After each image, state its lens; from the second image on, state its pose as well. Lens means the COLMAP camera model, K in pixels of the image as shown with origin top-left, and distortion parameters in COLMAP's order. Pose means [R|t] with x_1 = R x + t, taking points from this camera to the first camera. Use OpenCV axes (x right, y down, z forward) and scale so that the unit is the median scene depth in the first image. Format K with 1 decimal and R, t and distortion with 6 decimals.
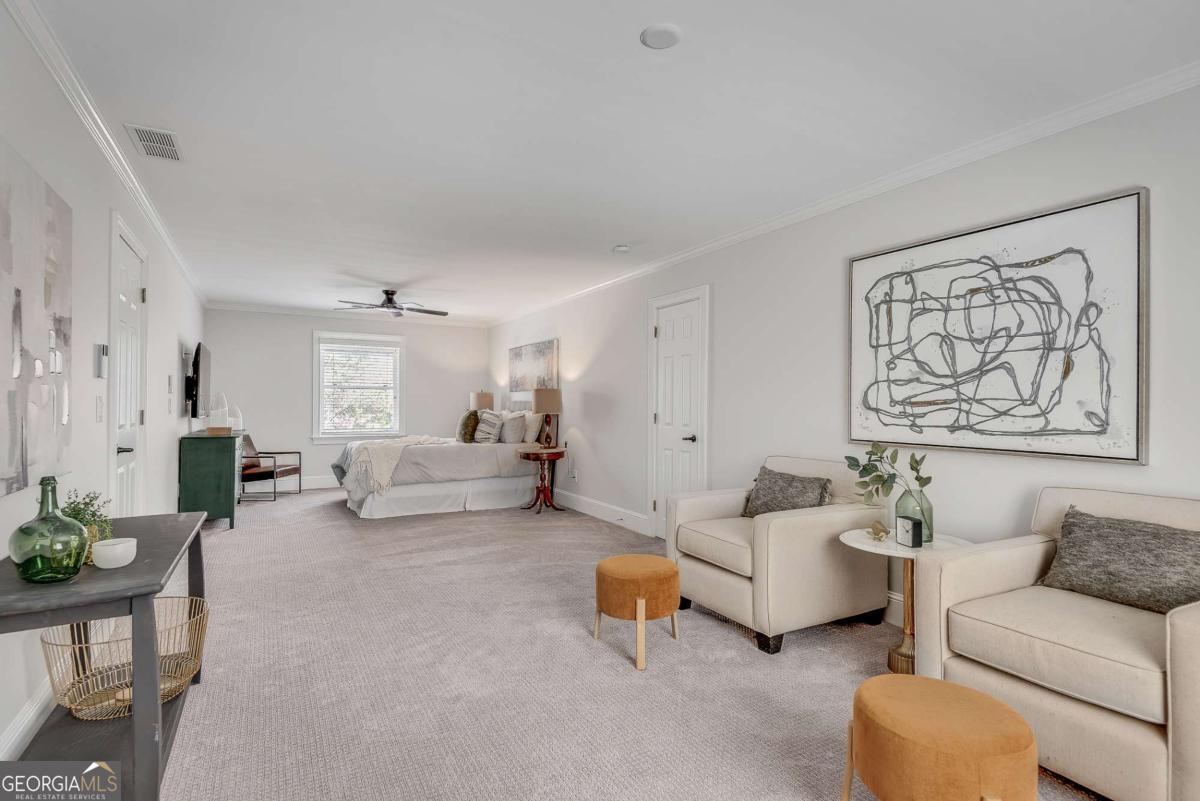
lens RADIAL K [[574.9, 0, 597.0], [0, 574.9, 394.5], [0, 0, 1]] dist [0.033717, -0.026169]
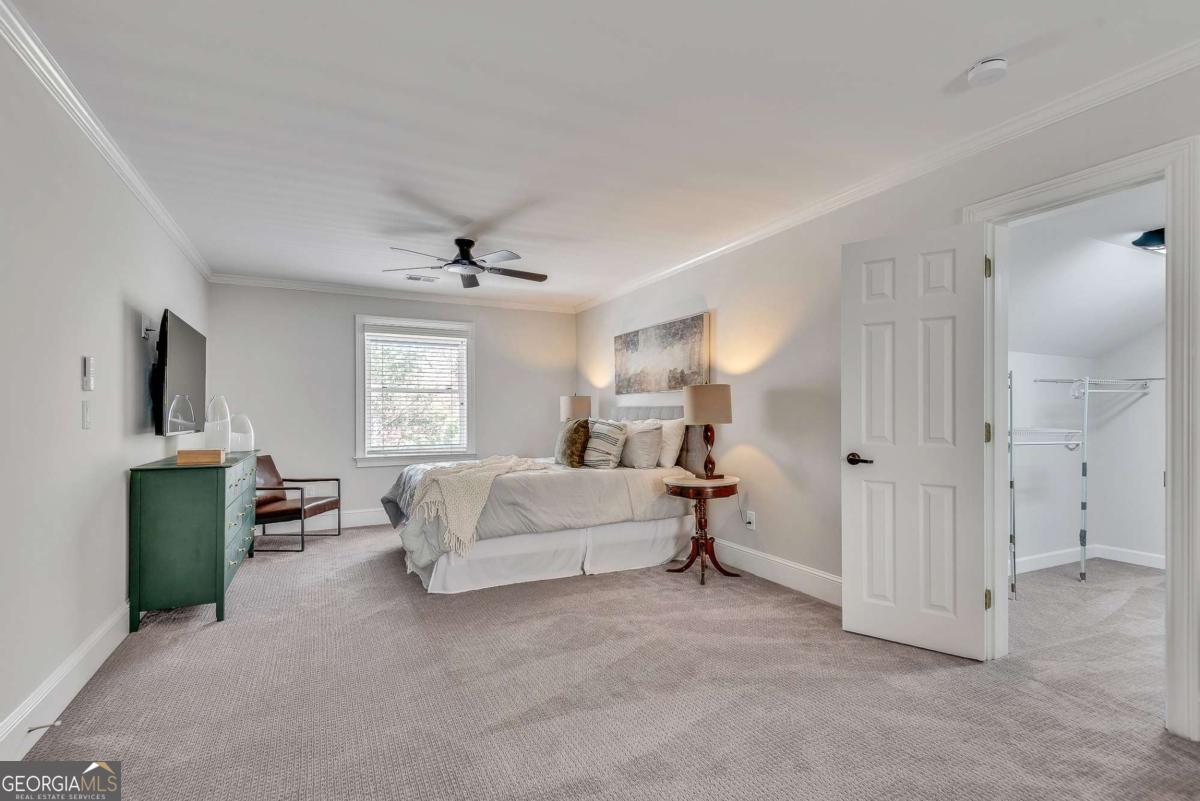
lens RADIAL K [[562.1, 0, 603.1], [0, 562.1, 405.3], [0, 0, 1]] dist [0.035577, -0.024660]
pose [[0.998625, -0.007518, -0.051889, -0.159991], [0.007536, 0.999972, 0.000145, 0.010832], [0.051887, -0.000535, 0.998653, 0.341874]]
